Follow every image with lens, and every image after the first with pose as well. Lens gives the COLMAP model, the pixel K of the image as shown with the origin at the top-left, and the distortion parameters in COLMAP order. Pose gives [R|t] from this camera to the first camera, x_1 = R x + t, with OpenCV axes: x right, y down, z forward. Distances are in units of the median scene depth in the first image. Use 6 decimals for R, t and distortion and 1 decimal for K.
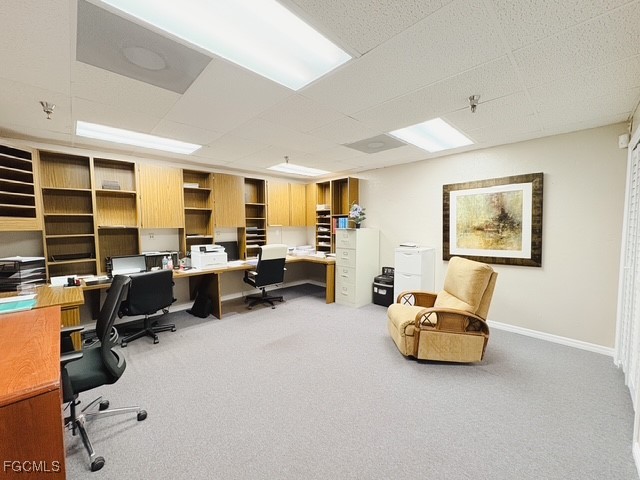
lens RADIAL K [[254.6, 0, 319.2], [0, 254.6, 240.0], [0, 0, 1]] dist [0.000065, 0.000254]
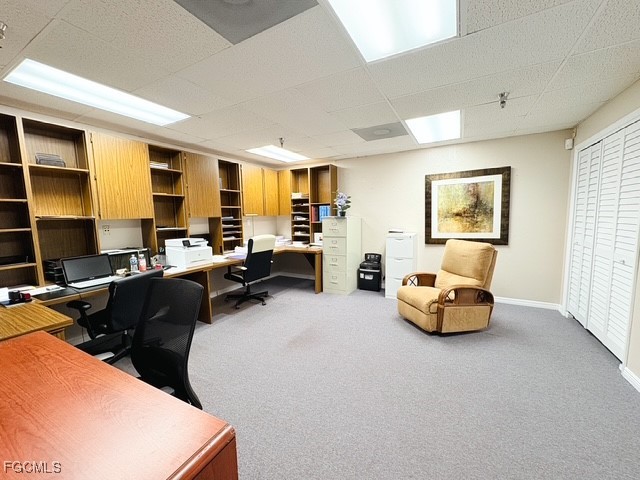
lens RADIAL K [[254.6, 0, 319.9], [0, 254.6, 239.9], [0, 0, 1]] dist [0.000065, 0.000254]
pose [[0.957679, -0.040605, 0.284961, -0.277957], [0.030669, 0.998759, 0.039244, 0.005550], [-0.286201, -0.028843, 0.957735, 0.078214]]
